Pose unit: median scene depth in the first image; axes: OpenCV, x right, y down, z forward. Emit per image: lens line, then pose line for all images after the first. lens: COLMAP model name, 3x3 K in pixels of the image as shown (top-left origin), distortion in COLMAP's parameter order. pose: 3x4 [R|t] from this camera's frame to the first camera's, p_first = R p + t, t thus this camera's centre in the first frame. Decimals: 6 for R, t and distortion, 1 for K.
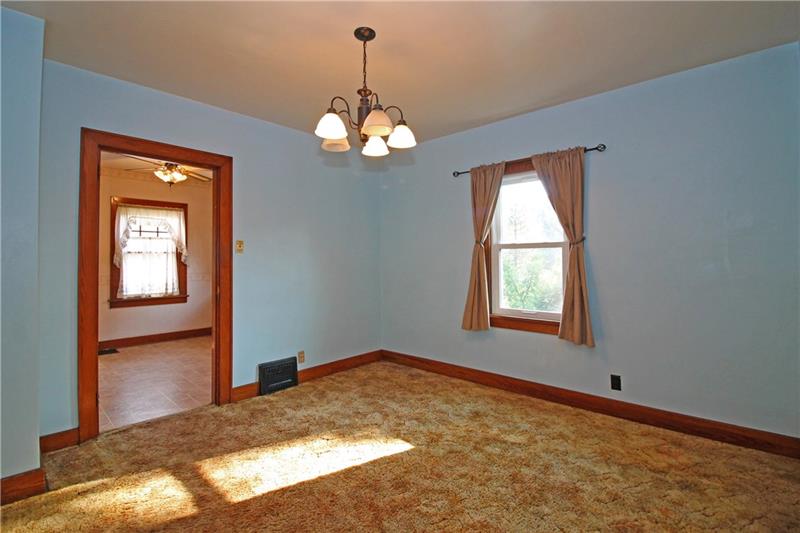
lens RADIAL K [[392.0, 0, 405.7], [0, 392.0, 252.0], [0, 0, 1]] dist [-0.002139, -0.001350]
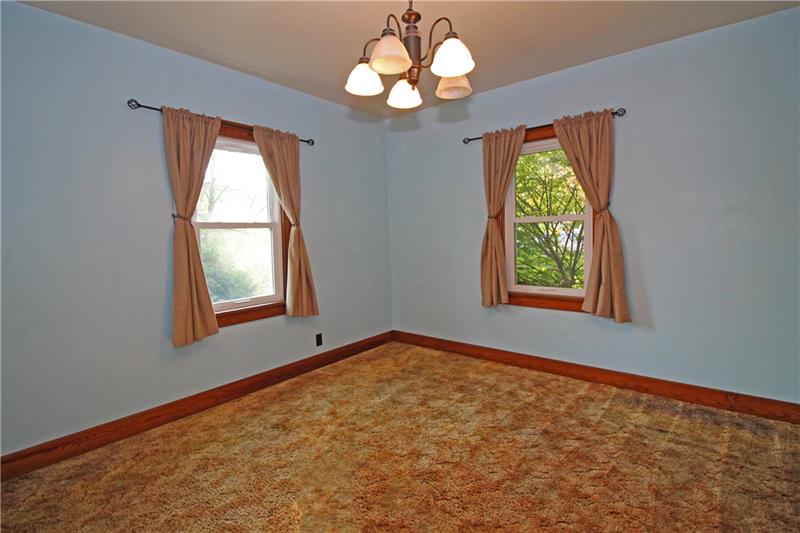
lens RADIAL K [[381.1, 0, 400.0], [0, 381.1, 255.1], [0, 0, 1]] dist [-0.020172, -0.000561]
pose [[-0.060629, -0.054852, 0.996652, -0.603468], [0.005984, 0.998451, 0.055315, 0.003941], [-0.998142, 0.009317, -0.060207, 0.759382]]
